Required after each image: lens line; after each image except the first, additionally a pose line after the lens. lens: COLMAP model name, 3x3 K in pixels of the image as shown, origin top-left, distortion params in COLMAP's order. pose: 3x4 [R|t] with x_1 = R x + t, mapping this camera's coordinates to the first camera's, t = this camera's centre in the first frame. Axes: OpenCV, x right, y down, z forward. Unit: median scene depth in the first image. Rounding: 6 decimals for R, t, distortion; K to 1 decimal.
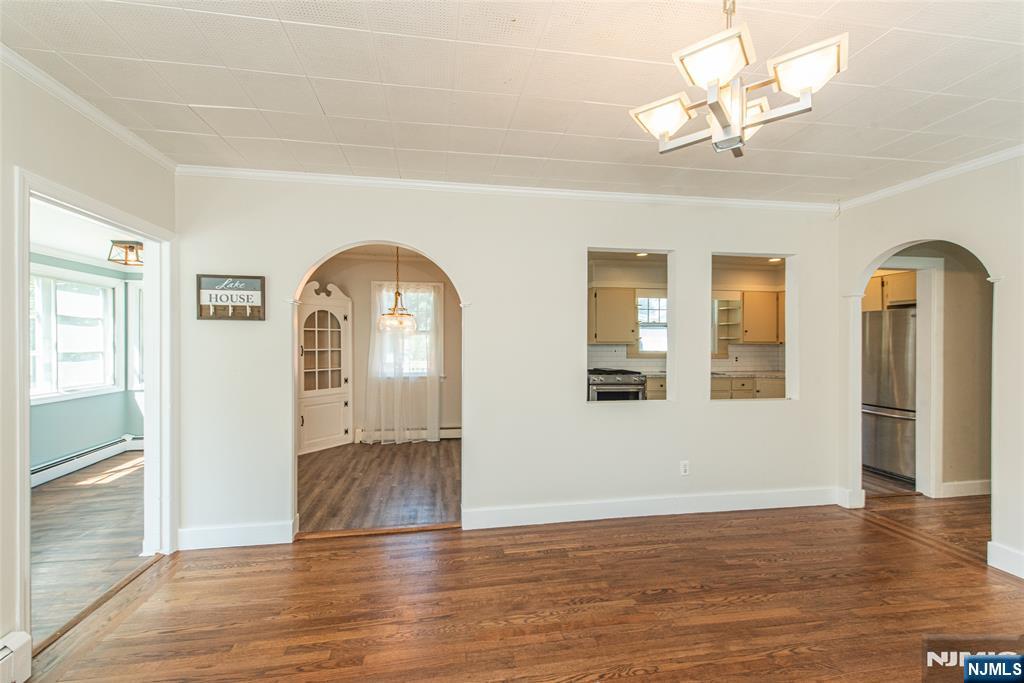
lens RADIAL K [[390.0, 0, 483.9], [0, 390.0, 342.1], [0, 0, 1]] dist [0.000303, 0.000069]
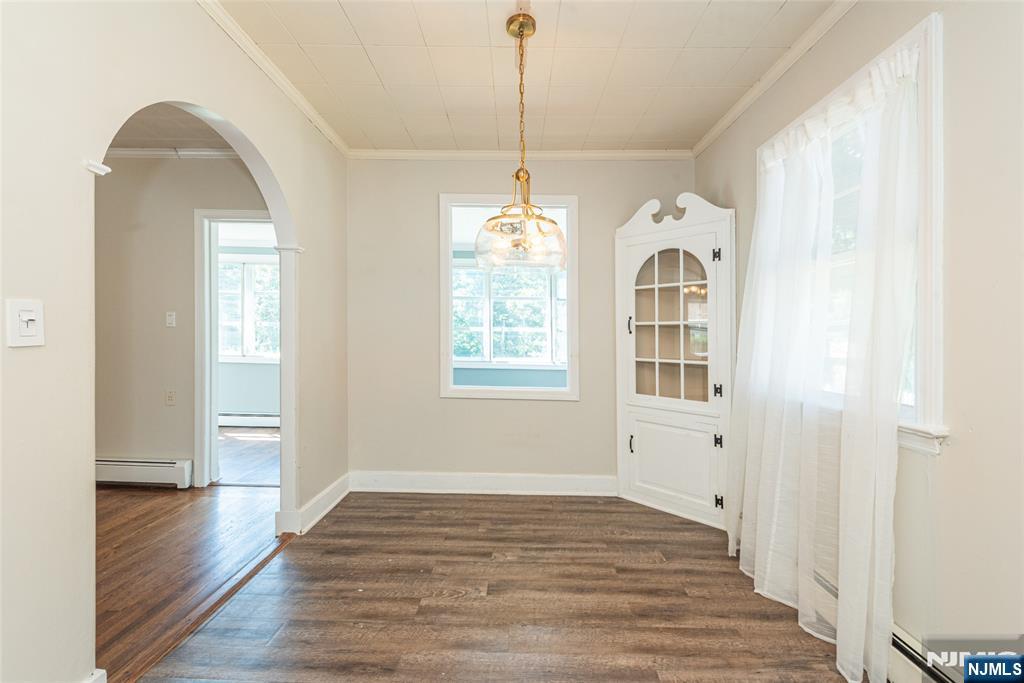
lens RADIAL K [[417.1, 0, 512.0], [0, 417.1, 341.5], [0, 0, 1]] dist [-0.001793, -0.000310]
pose [[-0.146016, 0.003907, -0.989275, 0.238475], [-0.009521, 0.999940, 0.005354, 0.057232], [0.989236, 0.010201, -0.145970, 1.170372]]
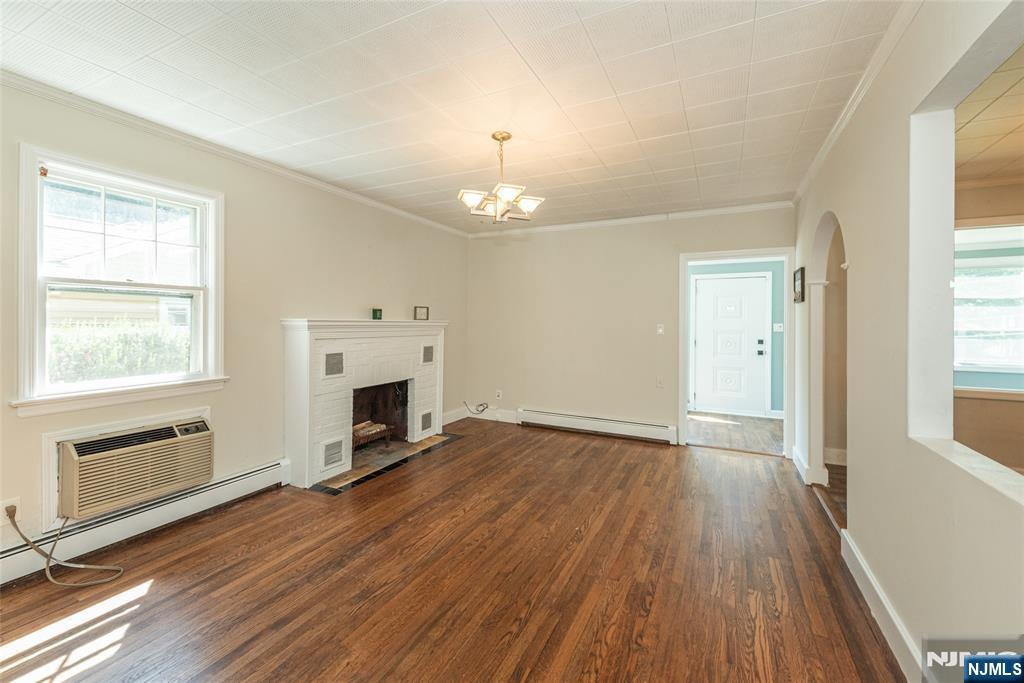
lens RADIAL K [[416.2, 0, 516.8], [0, 416.2, 323.2], [0, 0, 1]] dist [0.000082, -0.000224]
pose [[-0.559338, -0.003040, -0.828934, 0.766529], [-0.003864, 0.999992, -0.001060, 0.008998], [0.828931, 0.002609, -0.559345, 0.721858]]
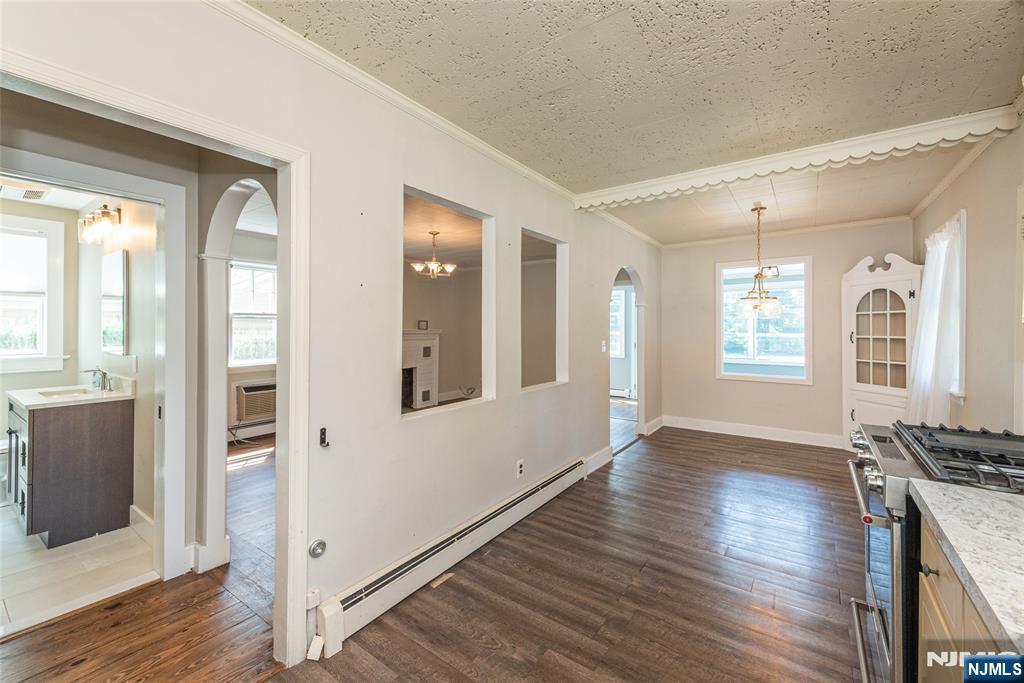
lens RADIAL K [[417.1, 0, 512.0], [0, 417.1, 341.5], [0, 0, 1]] dist [-0.001793, -0.000310]
pose [[-0.685793, 0.017726, -0.727580, 1.001937], [0.001050, 0.999726, 0.023367, 0.009147], [0.727795, 0.015261, -0.685624, 1.392201]]
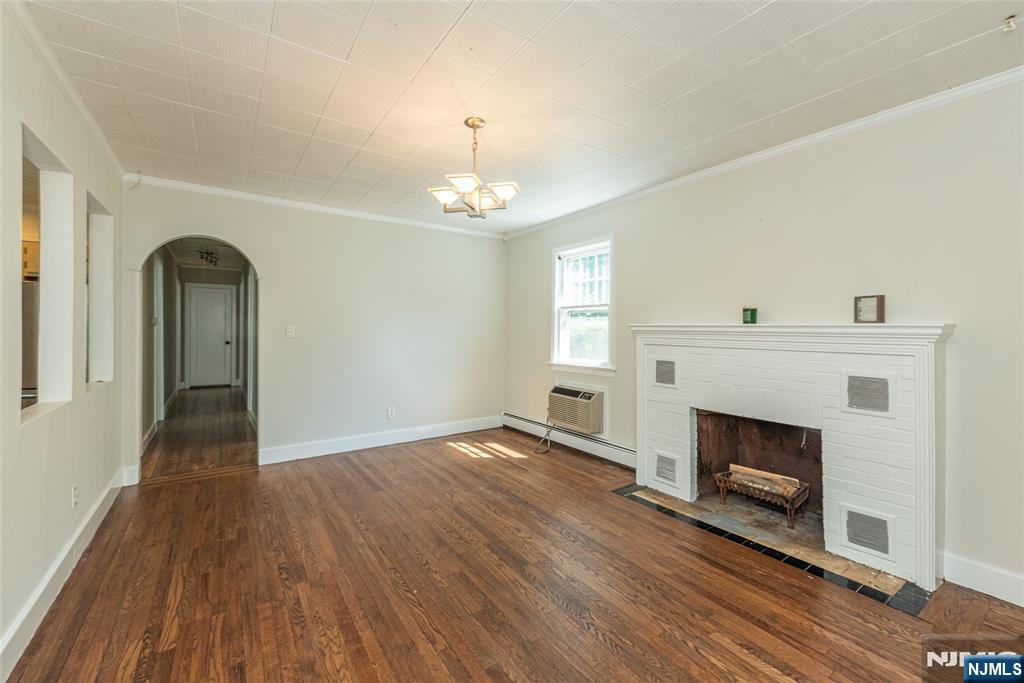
lens RADIAL K [[437.2, 0, 514.1], [0, 437.2, 330.6], [0, 0, 1]] dist [0.000923, -0.000179]
pose [[-0.436940, -0.008409, 0.899451, -0.449424], [-0.009765, 0.999942, 0.004605, 0.012507], [-0.899437, -0.006771, -0.436997, 0.546629]]
